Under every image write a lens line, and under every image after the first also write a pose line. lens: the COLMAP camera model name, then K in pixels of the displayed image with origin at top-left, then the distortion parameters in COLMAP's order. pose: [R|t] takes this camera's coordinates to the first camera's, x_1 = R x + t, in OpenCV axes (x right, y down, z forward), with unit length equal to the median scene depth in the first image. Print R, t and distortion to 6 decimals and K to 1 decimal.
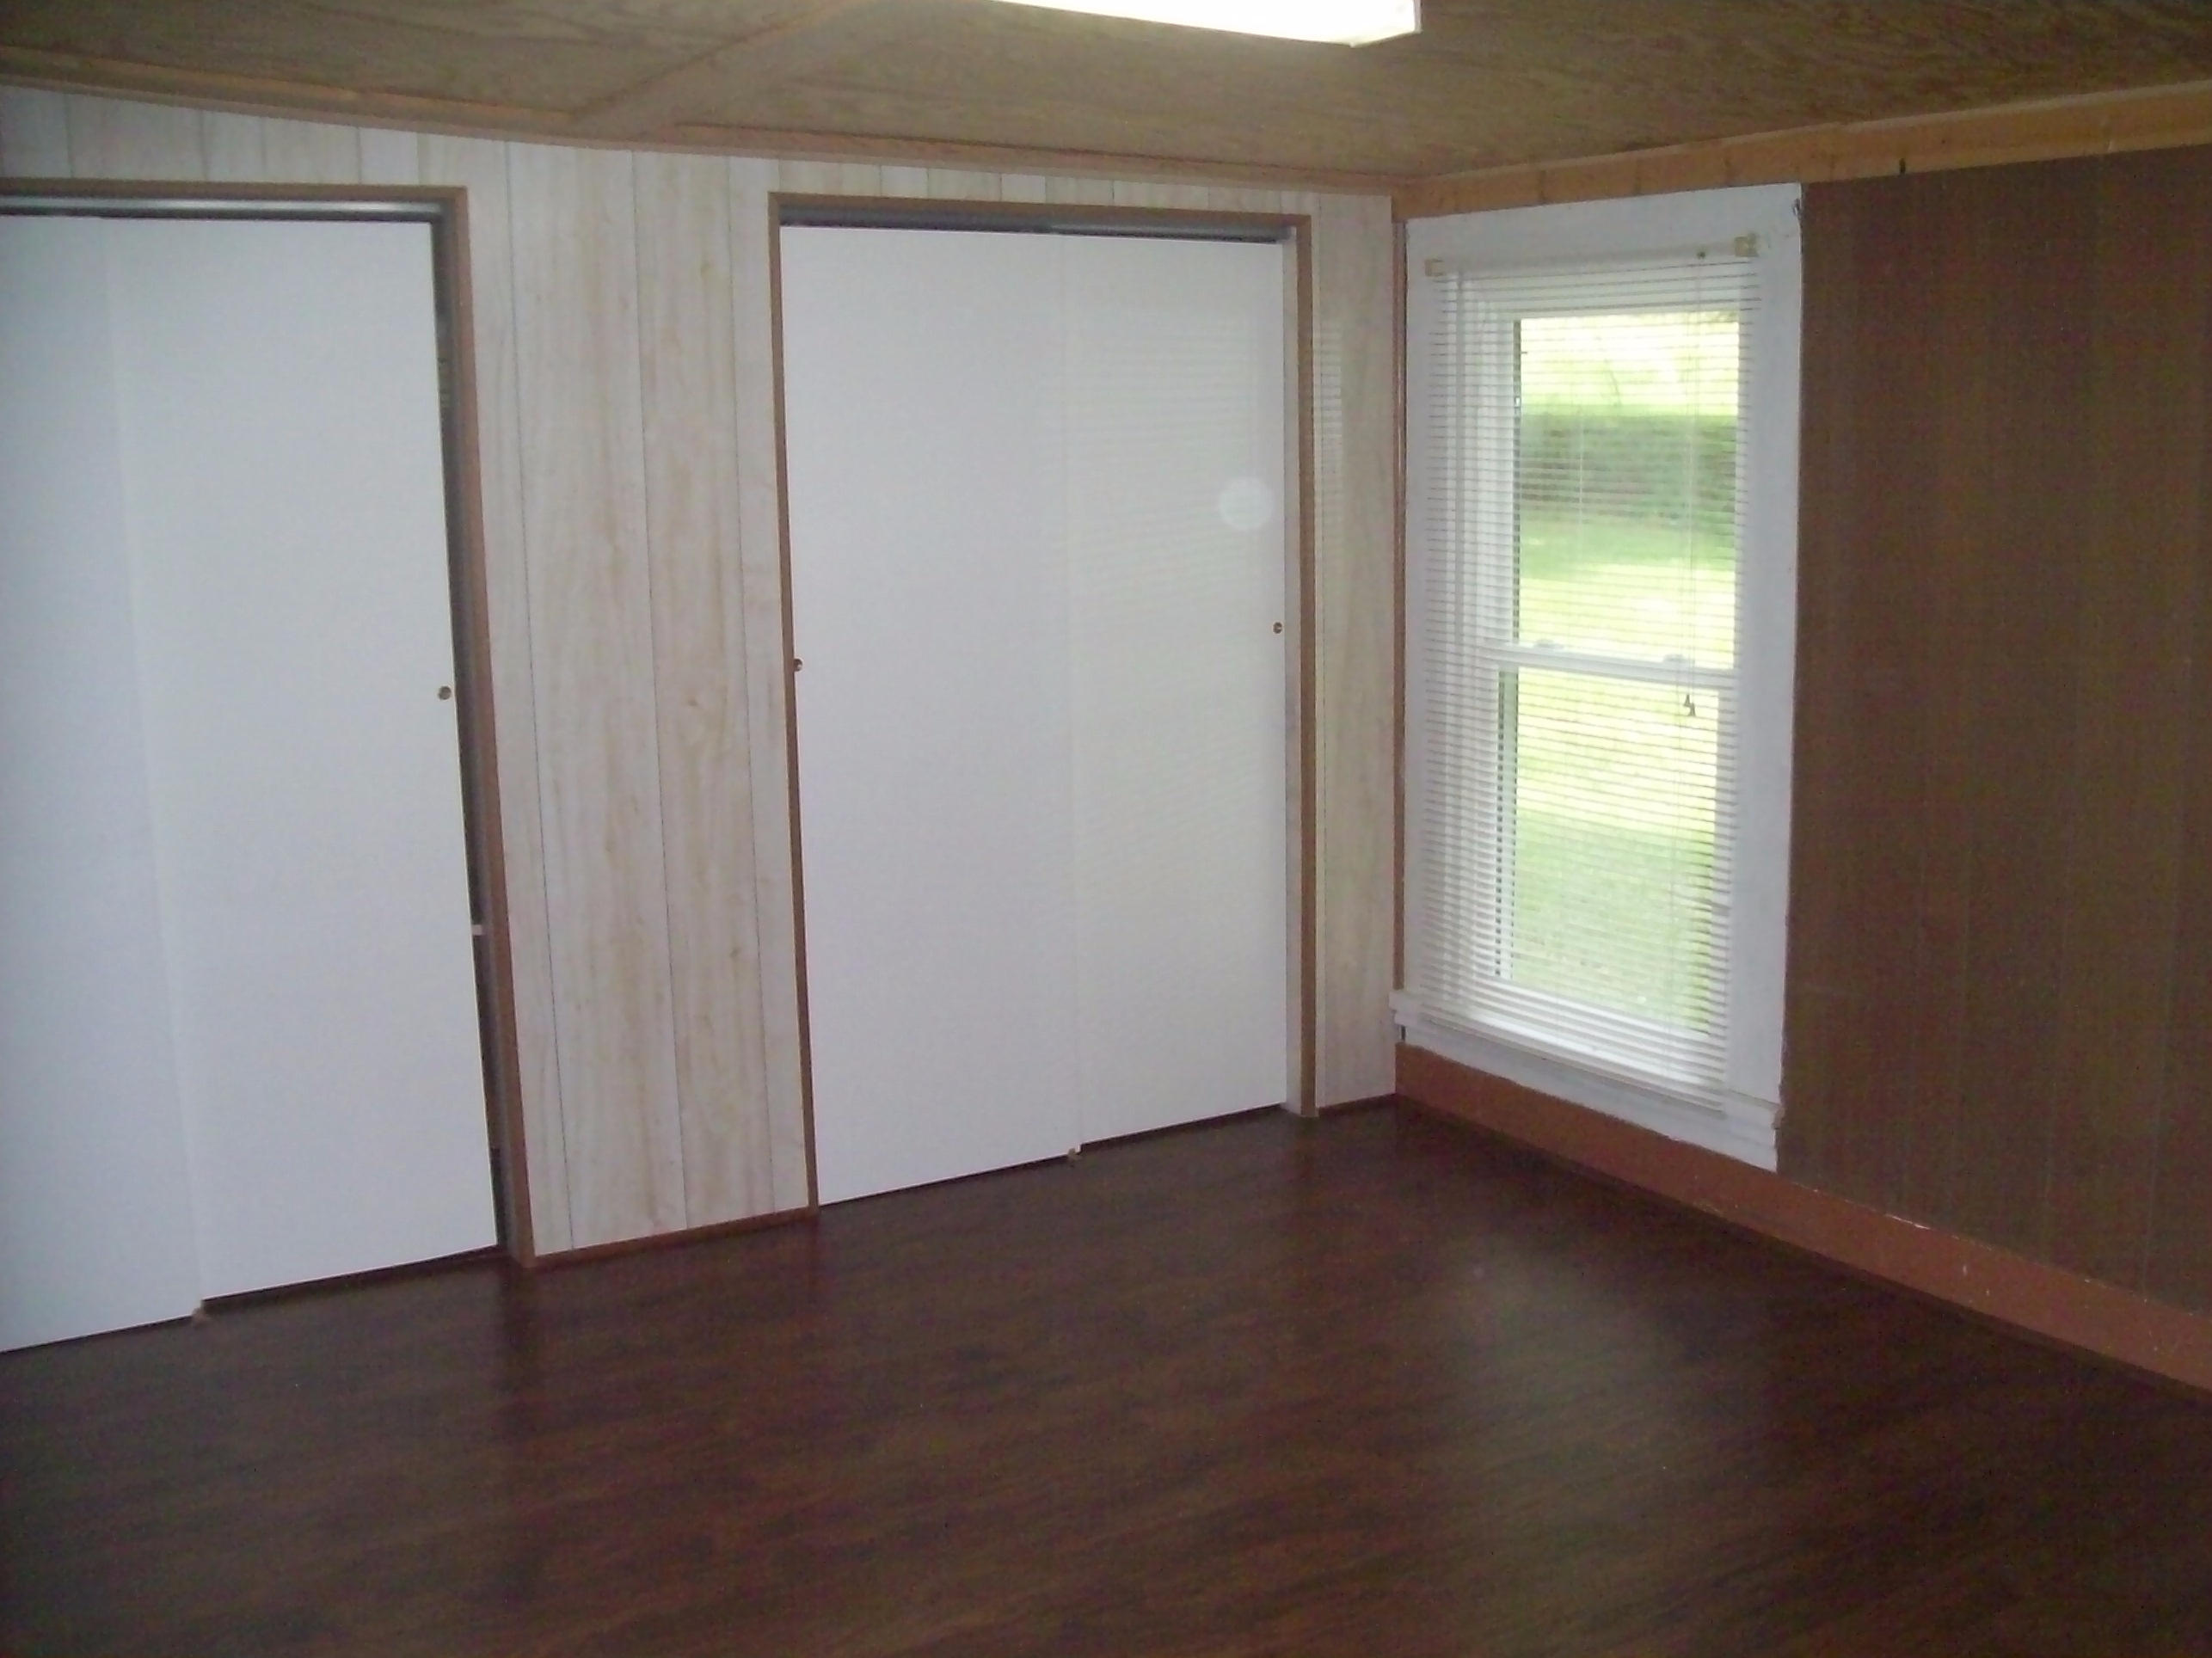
lens RADIAL K [[2430.9, 0, 1098.1], [0, 2430.9, 826.7], [0, 0, 1]] dist [-0.161775, 0.000000]
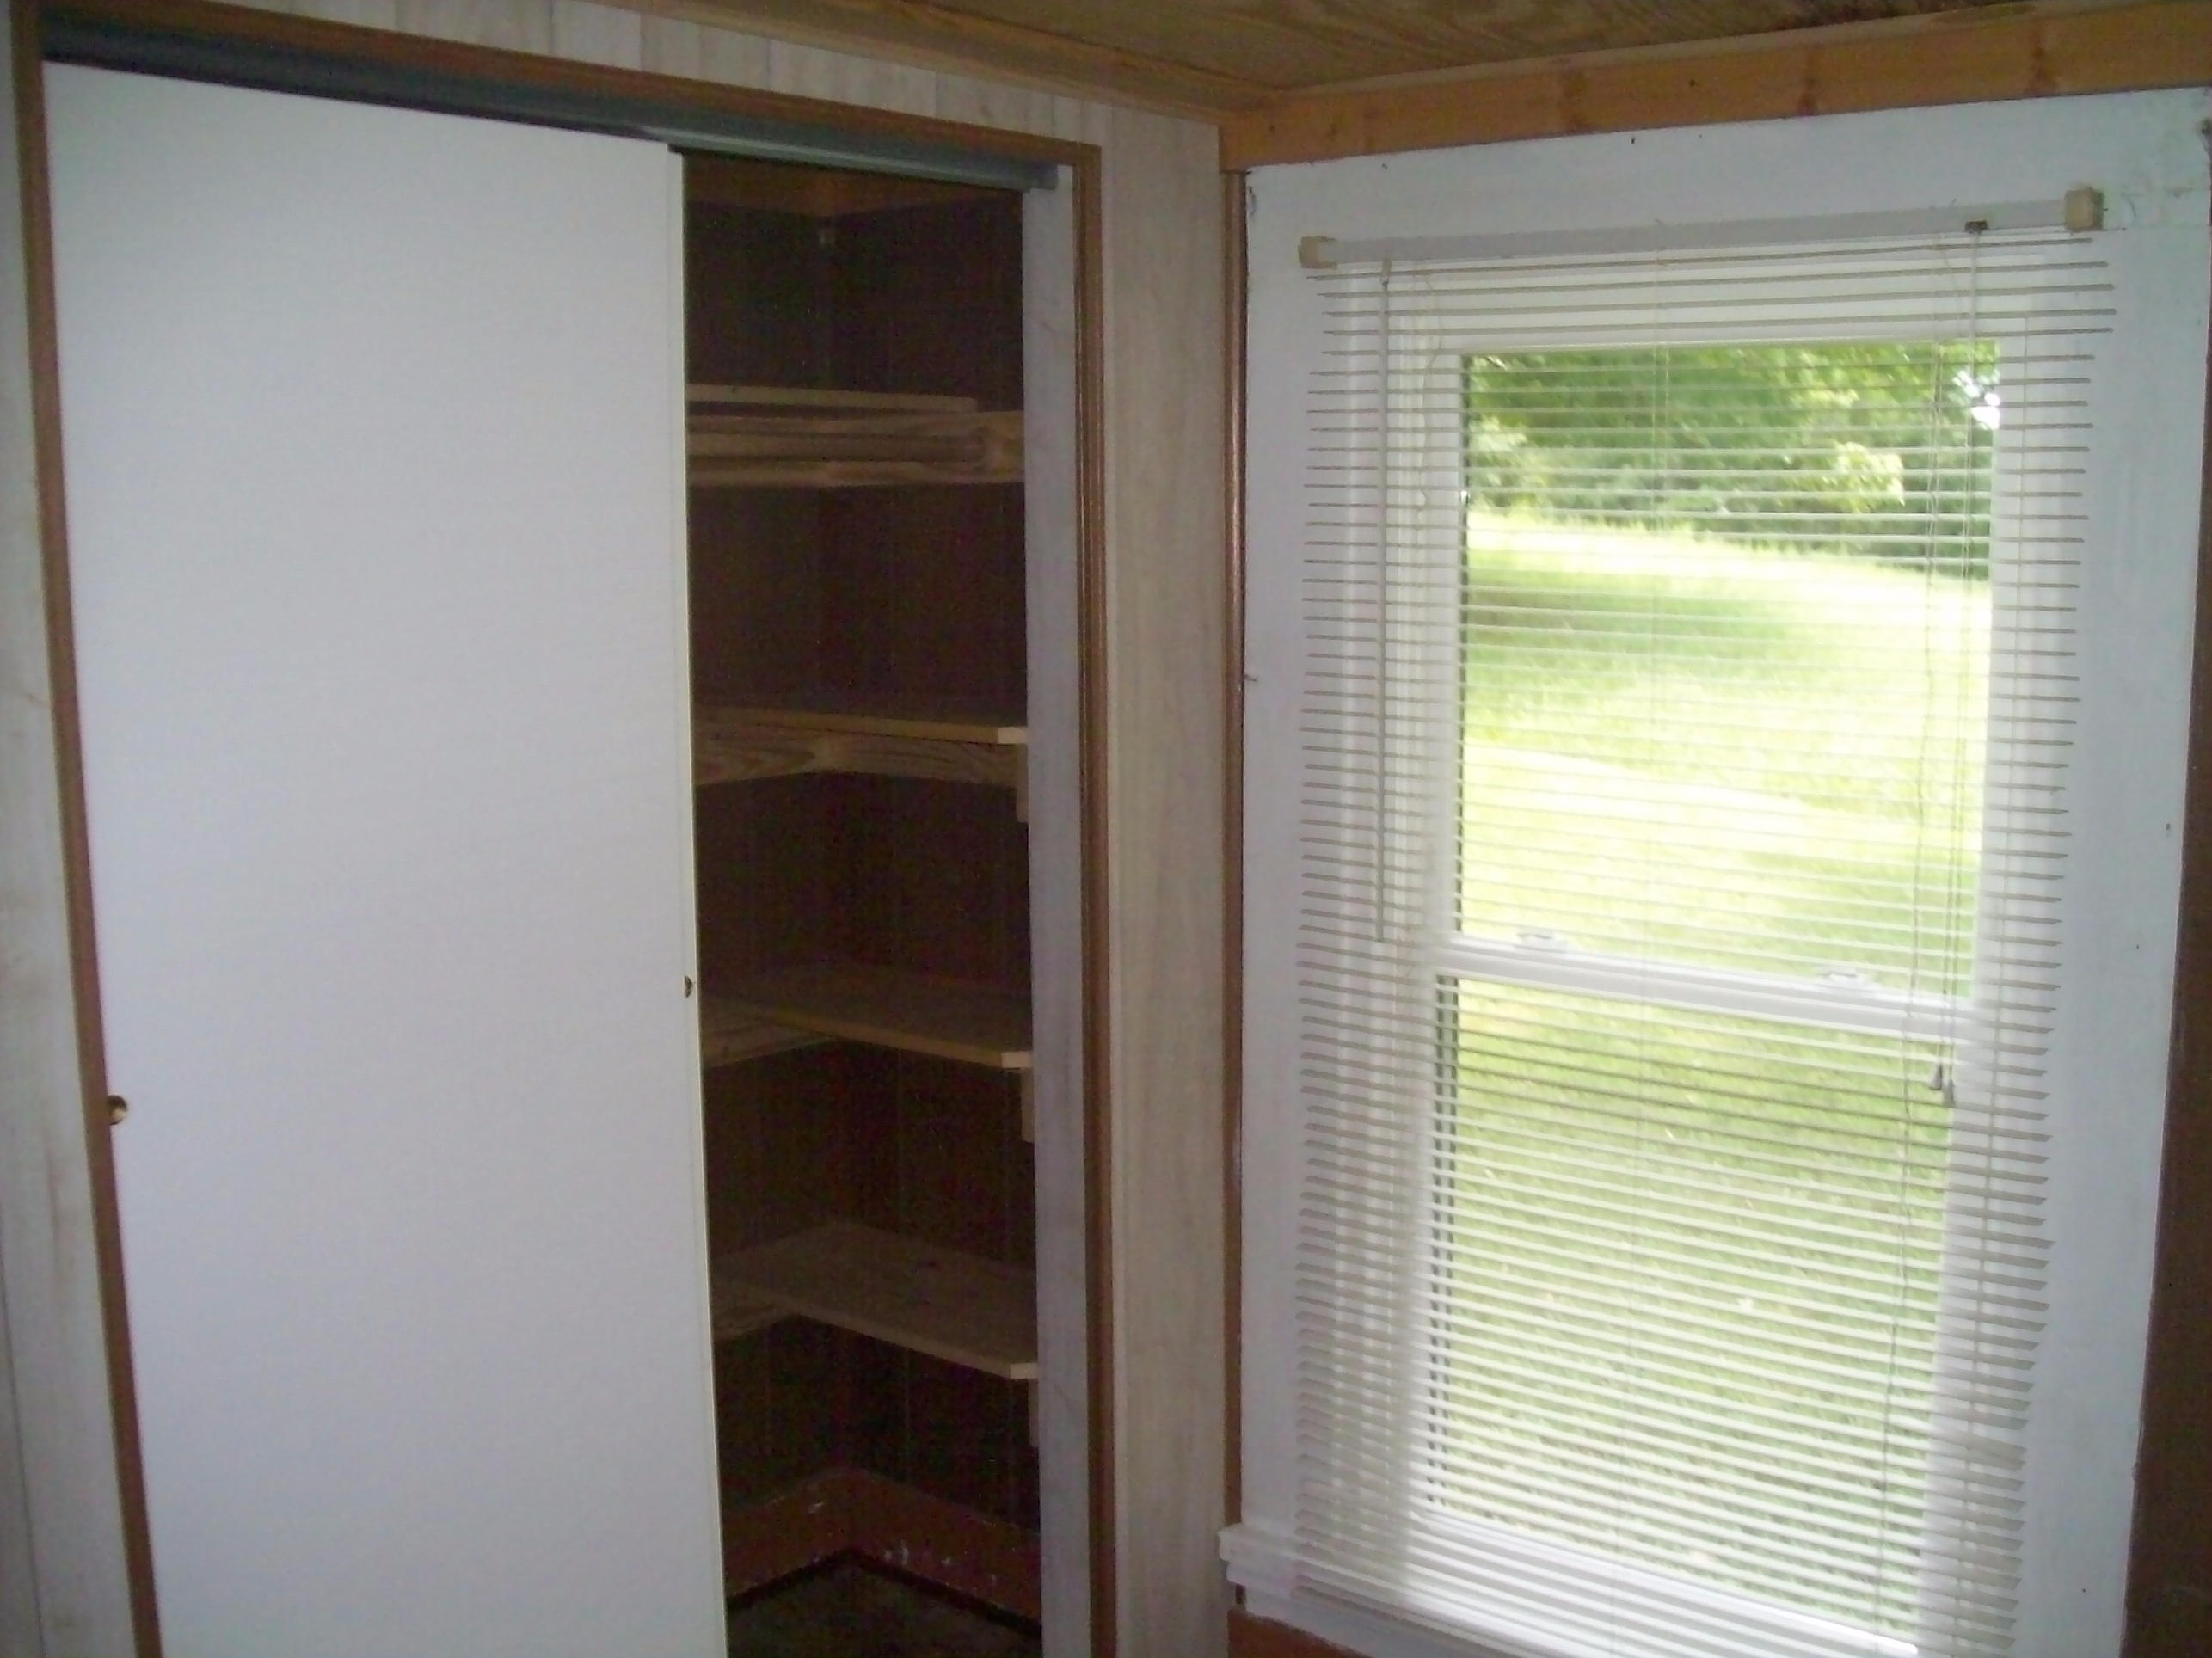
lens RADIAL K [[2430.9, 0, 1118.4], [0, 2430.9, 839.0], [0, 0, 1]] dist [-0.161775, 0.000000]
pose [[0.953717, -0.030860, 0.299118, -0.071235], [0.039723, 0.998932, -0.023596, -0.089300], [-0.298070, 0.034386, 0.953924, 0.499891]]
